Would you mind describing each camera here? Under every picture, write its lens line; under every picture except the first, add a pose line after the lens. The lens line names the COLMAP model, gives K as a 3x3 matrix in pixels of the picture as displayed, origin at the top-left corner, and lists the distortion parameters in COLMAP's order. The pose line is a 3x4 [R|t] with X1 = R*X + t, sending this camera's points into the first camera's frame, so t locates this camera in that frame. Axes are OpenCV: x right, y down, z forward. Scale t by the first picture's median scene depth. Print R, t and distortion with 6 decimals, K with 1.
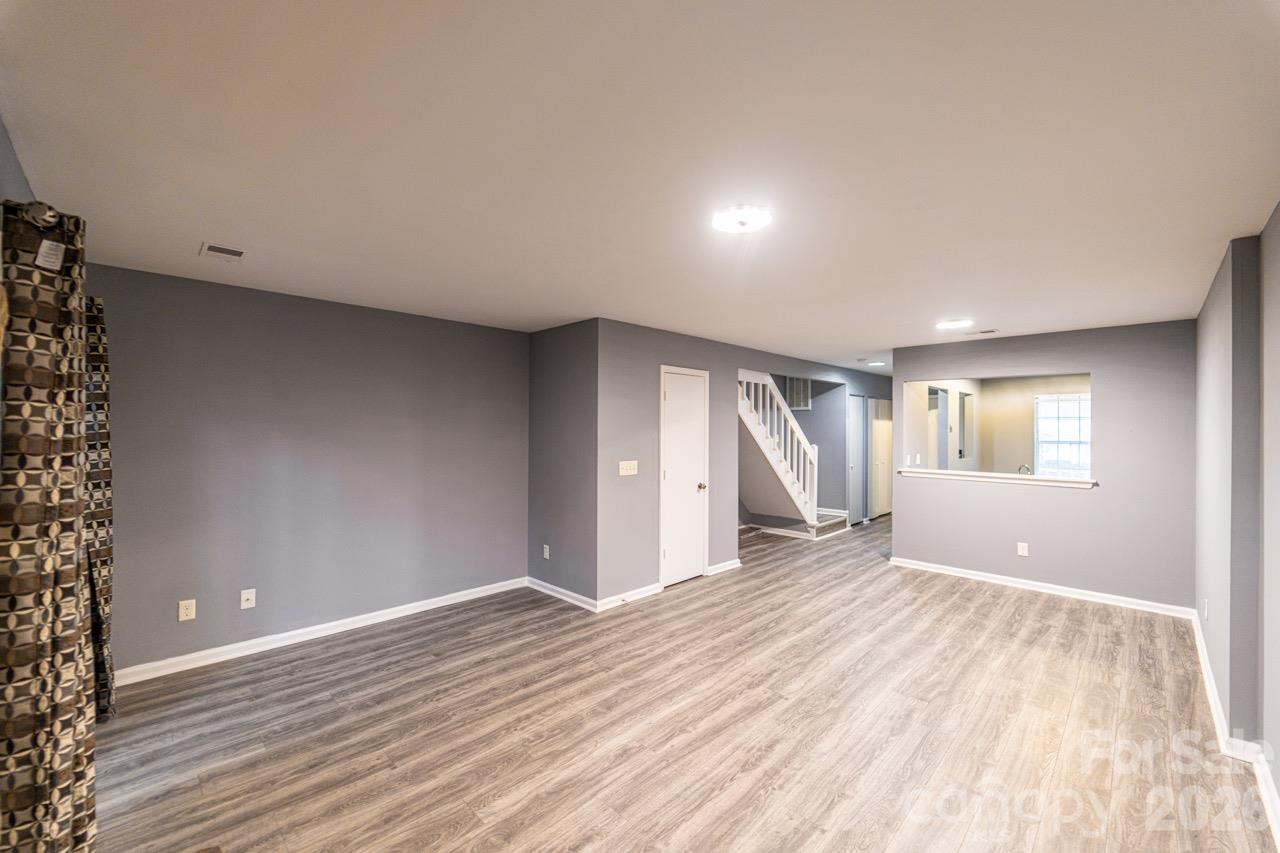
lens RADIAL K [[516.5, 0, 637.2], [0, 516.5, 428.5], [0, 0, 1]] dist [0.003507, -0.002647]
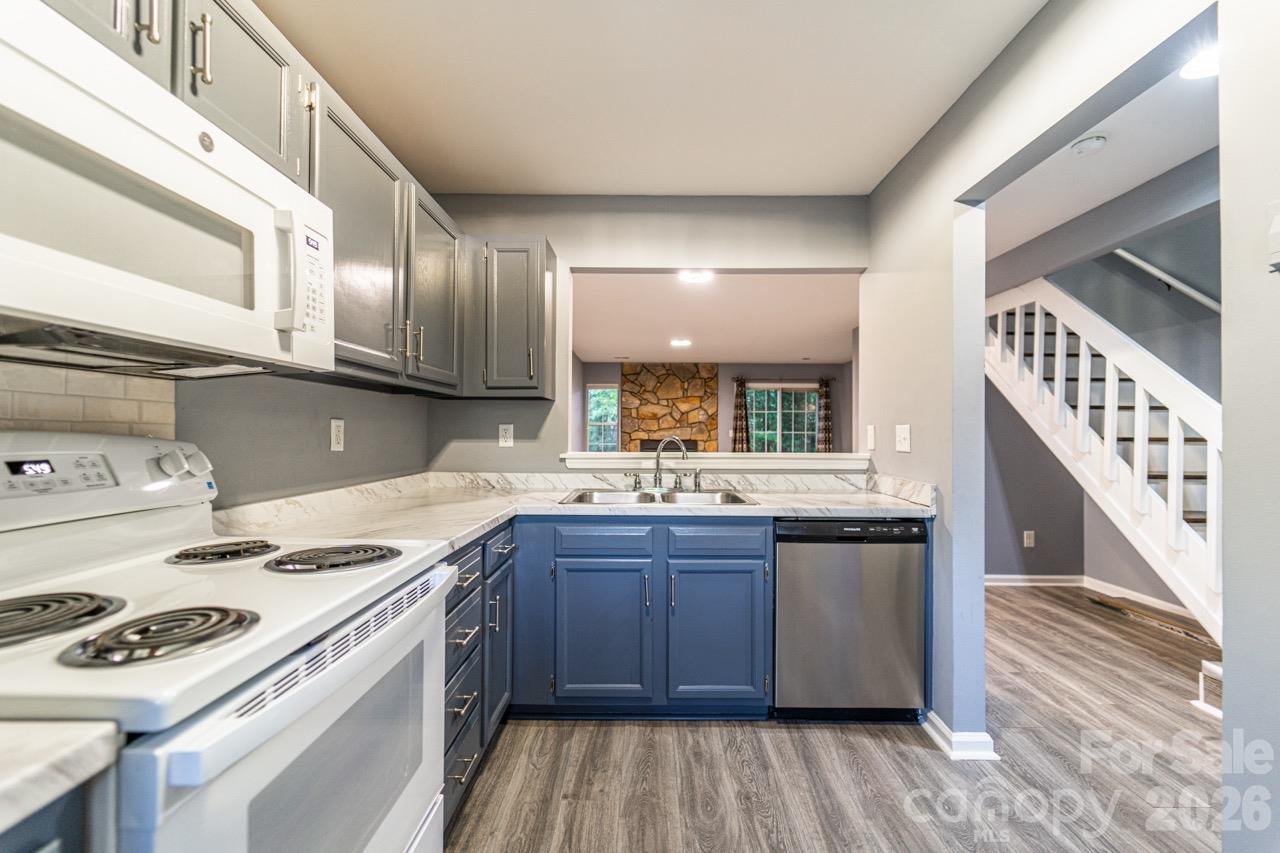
lens RADIAL K [[516.5, 0, 643.9], [0, 516.5, 430.1], [0, 0, 1]] dist [0.003507, -0.002647]
pose [[-0.715576, -0.014624, -0.698381, 1.311428], [-0.012721, 0.999888, -0.007904, 0.082314], [0.698419, 0.003228, -0.715682, 1.580812]]
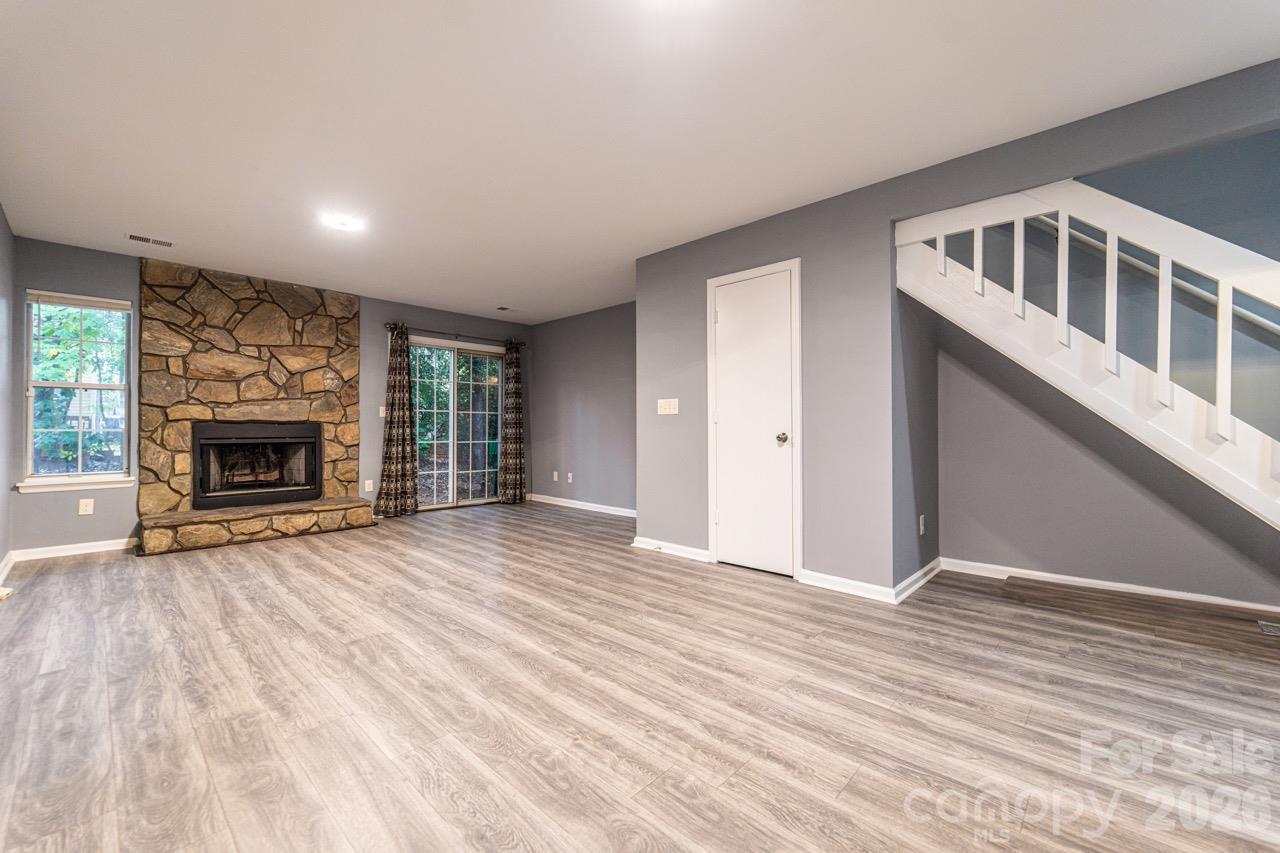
lens RADIAL K [[516.5, 0, 637.4], [0, 516.5, 427.2], [0, 0, 1]] dist [0.003507, -0.002647]
pose [[0.016342, -0.010771, -0.999808, 0.926758], [-0.003619, 0.999935, -0.010831, 0.126294], [0.999860, 0.003795, 0.016302, 0.961223]]
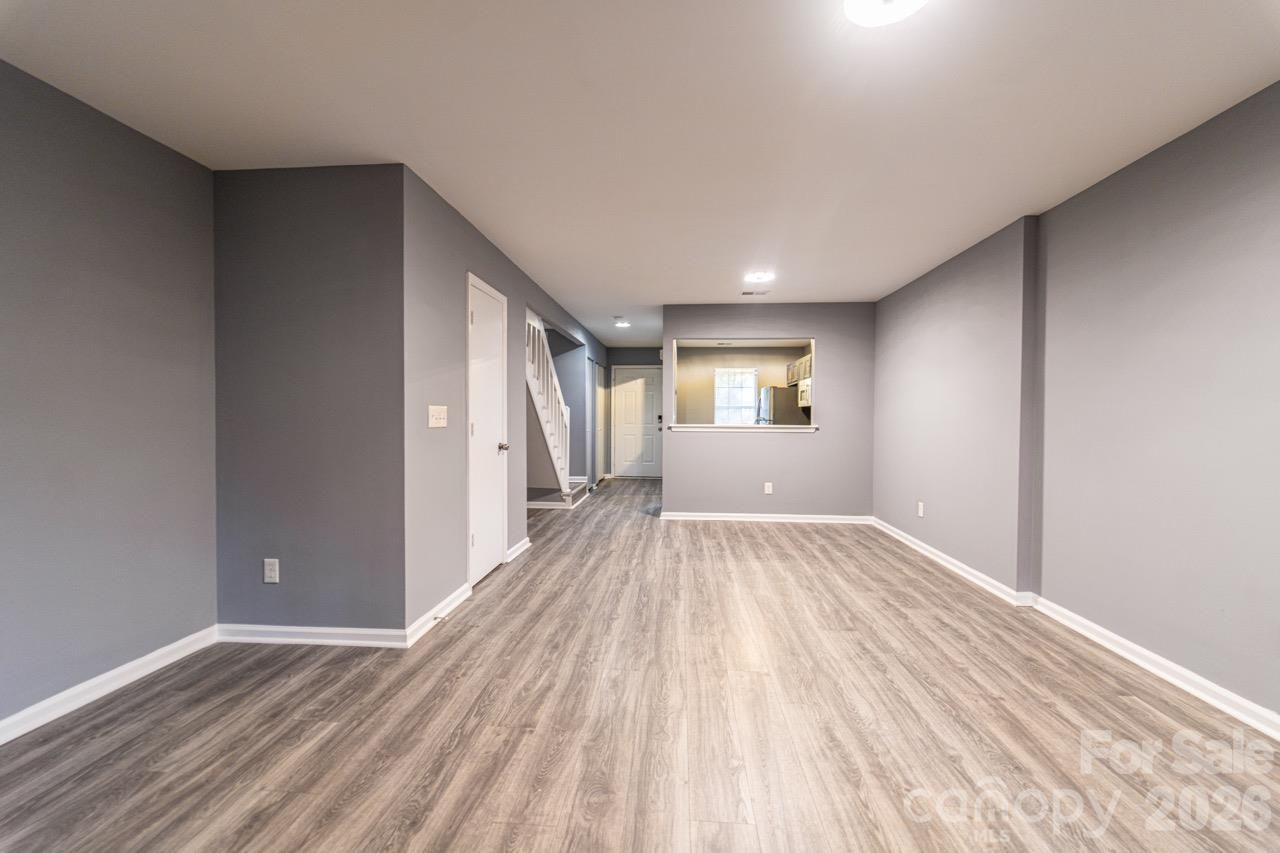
lens RADIAL K [[516.5, 0, 641.7], [0, 516.5, 423.8], [0, 0, 1]] dist [0.003507, -0.002647]
pose [[0.761852, -0.012785, 0.647625, -0.252092], [0.002675, 0.999859, 0.016593, 0.078416], [-0.647746, -0.010909, 0.761779, 0.344816]]
